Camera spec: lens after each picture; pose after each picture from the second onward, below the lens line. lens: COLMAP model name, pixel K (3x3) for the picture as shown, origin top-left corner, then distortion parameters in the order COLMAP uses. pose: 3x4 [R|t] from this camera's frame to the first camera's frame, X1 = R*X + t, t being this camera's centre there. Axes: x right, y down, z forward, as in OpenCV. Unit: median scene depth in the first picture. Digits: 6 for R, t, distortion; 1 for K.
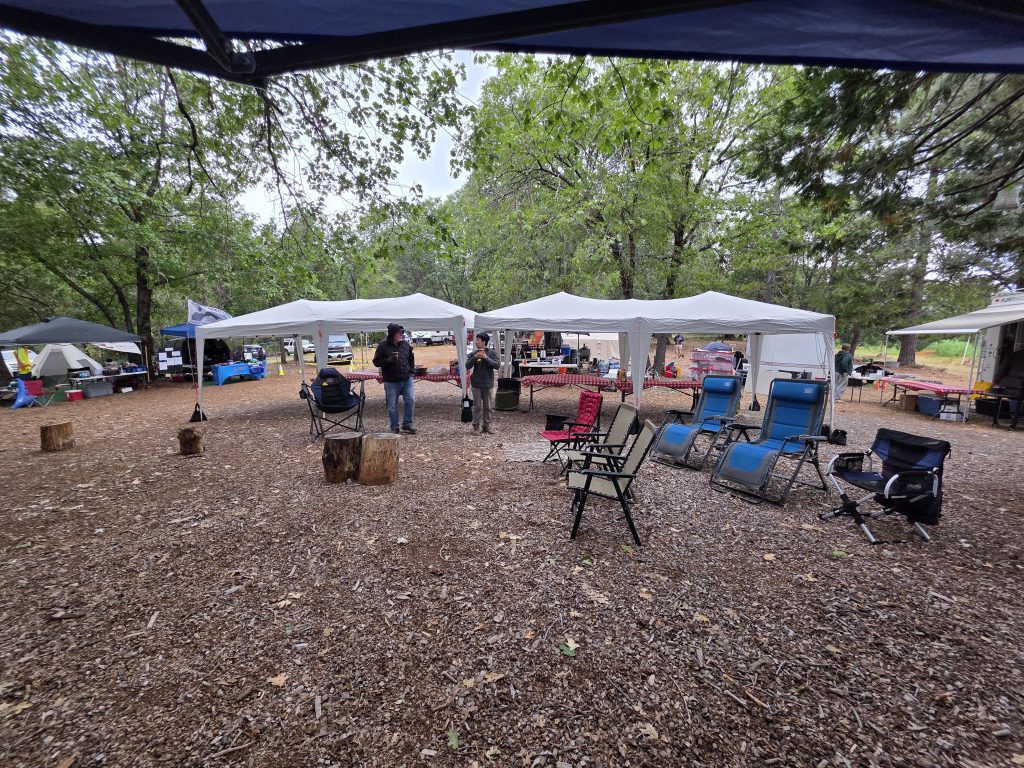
lens RADIAL K [[412.4, 0, 511.8], [0, 412.4, 386.8], [0, 0, 1]] dist [0.000166, 0.000637]
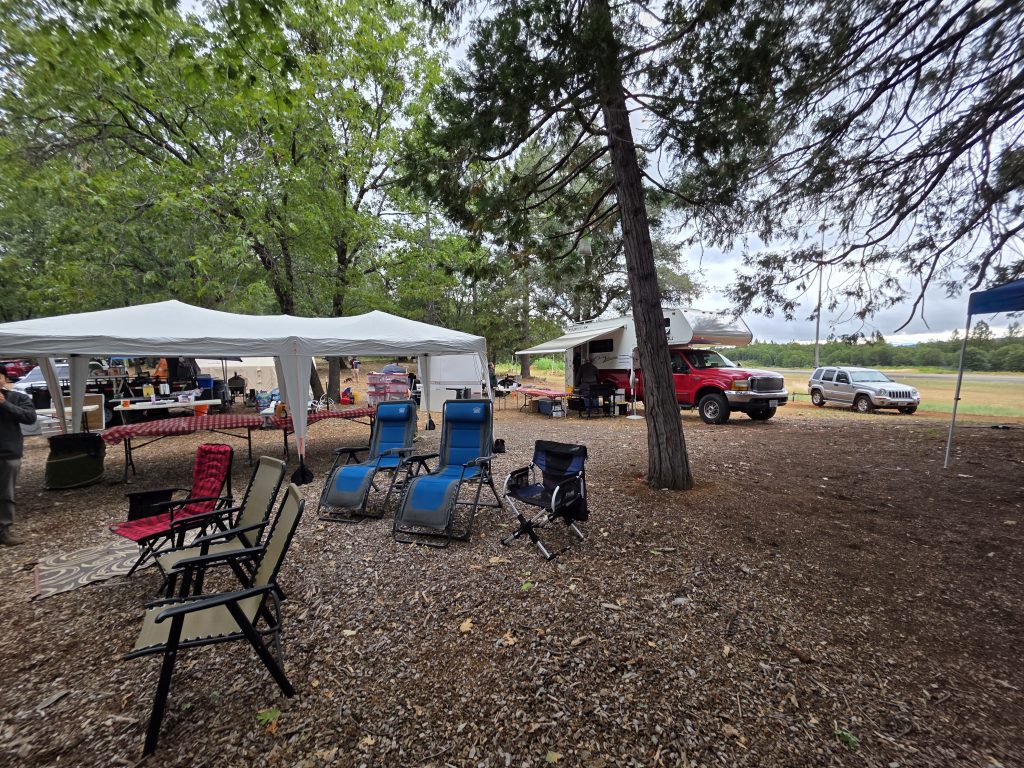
lens RADIAL K [[412.4, 0, 511.8], [0, 412.4, 386.8], [0, 0, 1]] dist [0.000166, 0.000637]
pose [[0.739296, -0.067968, 0.669942, 0.058393], [0.106672, 0.994151, -0.016855, -0.009645], [-0.664878, 0.083925, 0.742222, 0.097324]]
